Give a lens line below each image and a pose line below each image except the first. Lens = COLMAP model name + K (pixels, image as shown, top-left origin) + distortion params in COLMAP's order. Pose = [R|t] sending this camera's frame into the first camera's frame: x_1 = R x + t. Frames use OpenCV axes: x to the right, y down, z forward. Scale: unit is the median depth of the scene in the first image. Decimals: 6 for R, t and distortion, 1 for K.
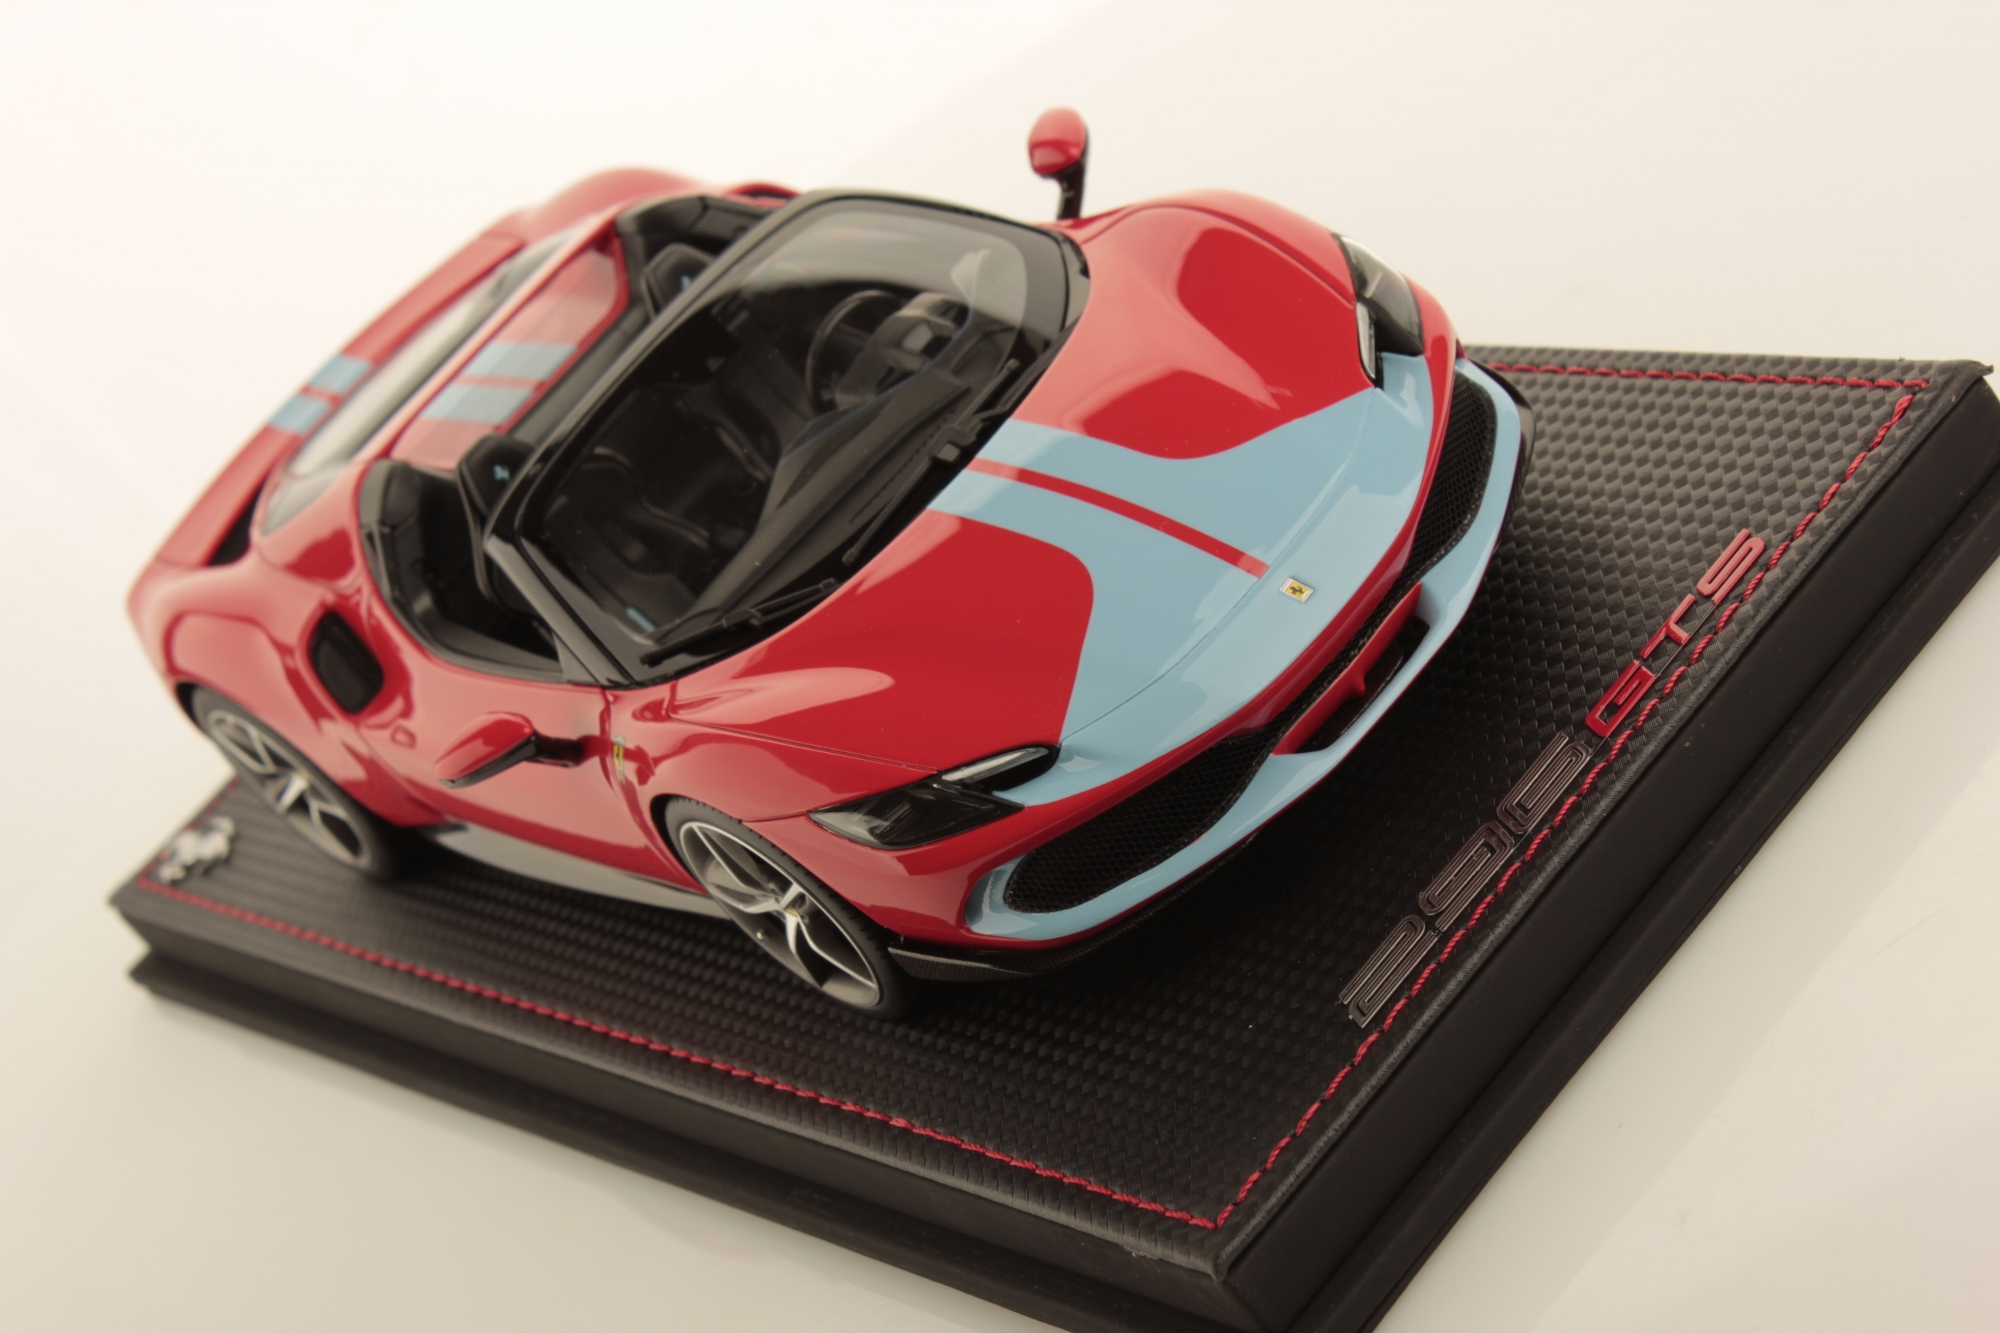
lens RADIAL K [[3928.5, 0, 1000.0], [0, 3928.5, 666.5], [0, 0, 1]] dist [0.023948, 0.136398]
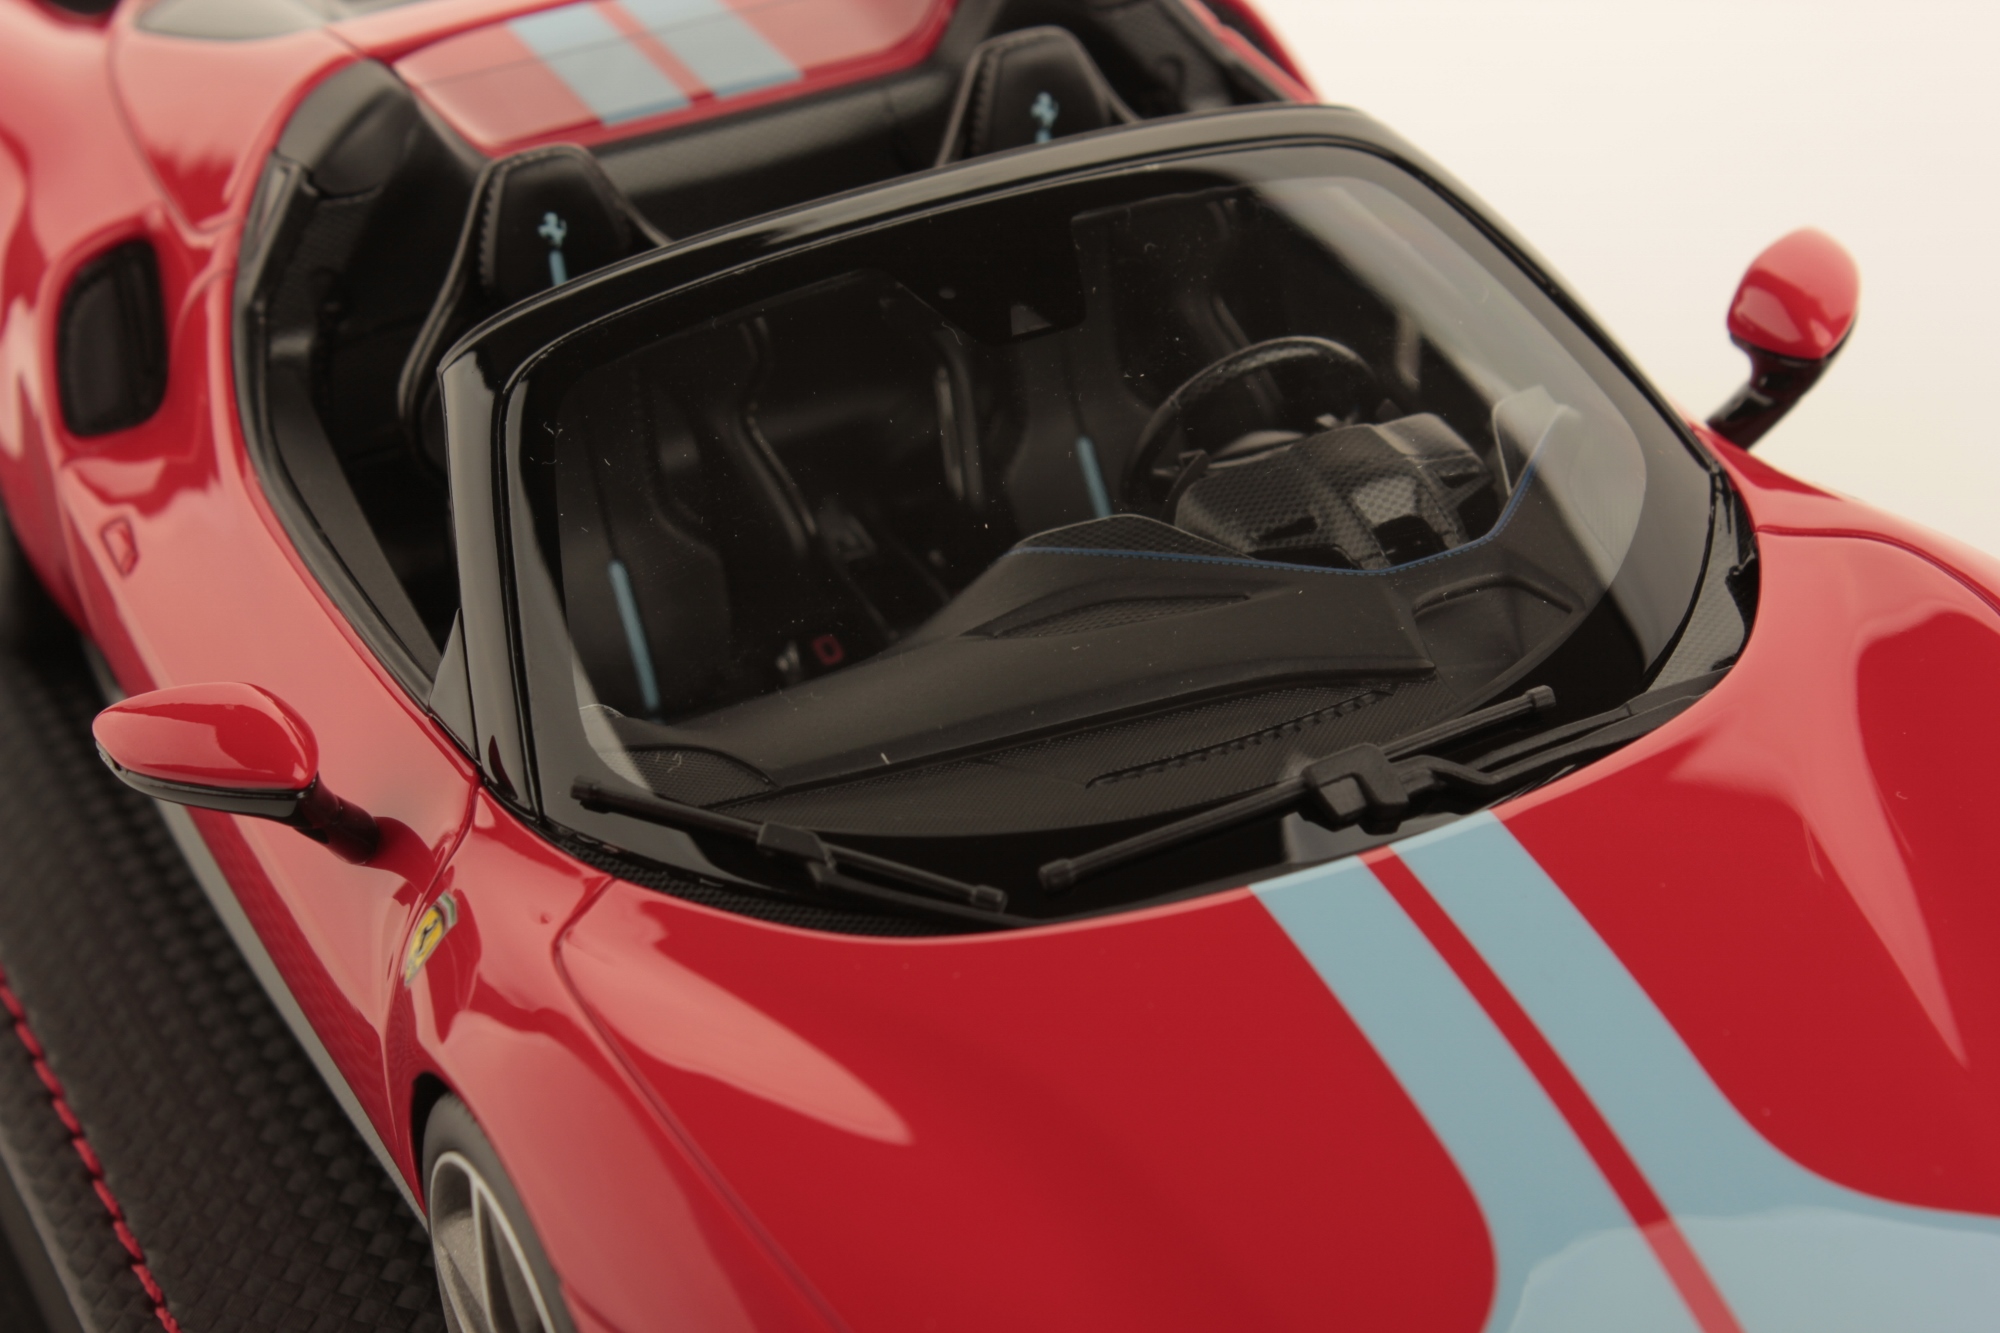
lens RADIAL K [[3928.5, 0, 1000.0], [0, 3928.5, 666.5], [0, 0, 1]] dist [0.023948, 0.136398]
pose [[0.831366, 0.550716, 0.074452, -0.085963], [-0.555358, 0.828201, 0.075237, -0.074489], [-0.020227, -0.103897, 0.994382, 0.482971]]
